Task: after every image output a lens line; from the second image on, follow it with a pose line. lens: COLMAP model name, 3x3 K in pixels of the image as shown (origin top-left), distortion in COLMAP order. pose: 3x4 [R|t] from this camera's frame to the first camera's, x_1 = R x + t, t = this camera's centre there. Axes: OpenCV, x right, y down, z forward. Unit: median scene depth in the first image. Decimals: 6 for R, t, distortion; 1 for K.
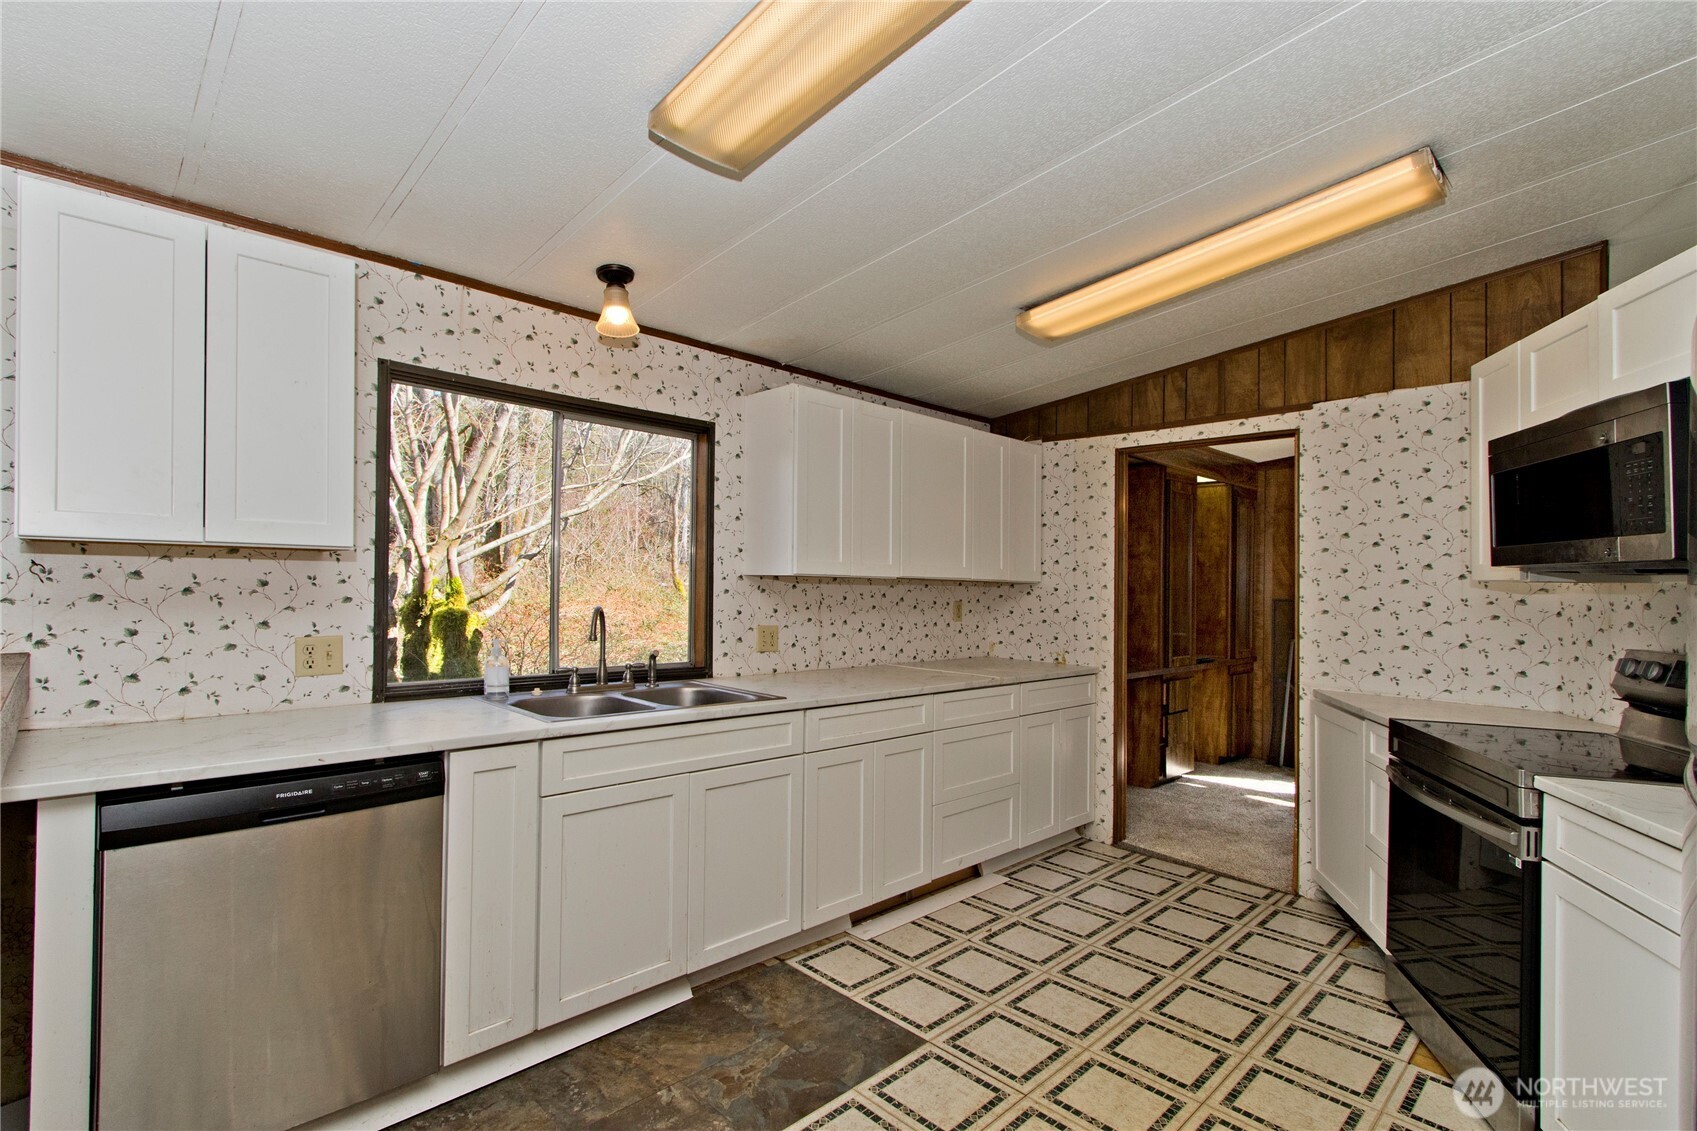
lens RADIAL K [[796.9, 0, 846.6], [0, 796.9, 593.5], [0, 0, 1]] dist [-0.000215, -0.000154]
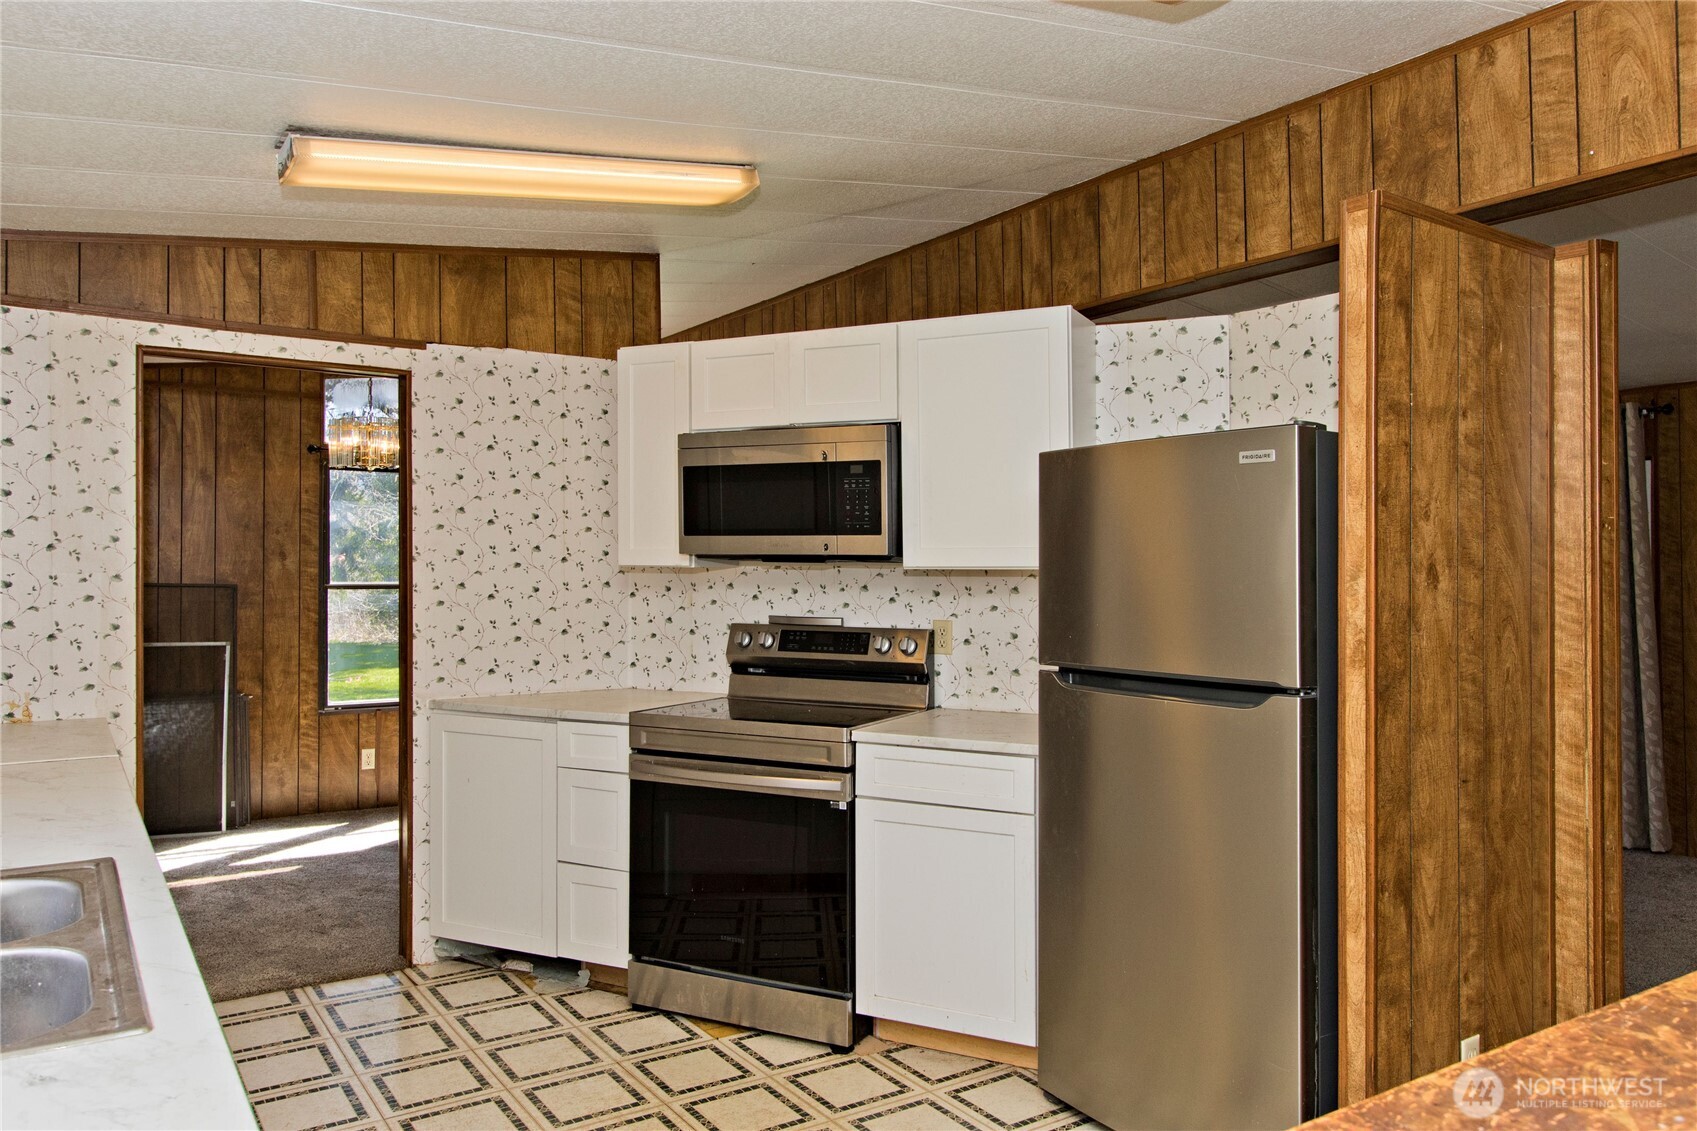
lens RADIAL K [[1196.2, 0, 848.5], [0, 1196.2, 565.5], [0, 0, 1]] dist [0.032065, -0.000527]
pose [[0.182943, -0.019057, 0.982939, -0.535770], [0.009711, 0.999798, 0.017576, -0.033346], [-0.983076, 0.006330, 0.183091, 0.373046]]
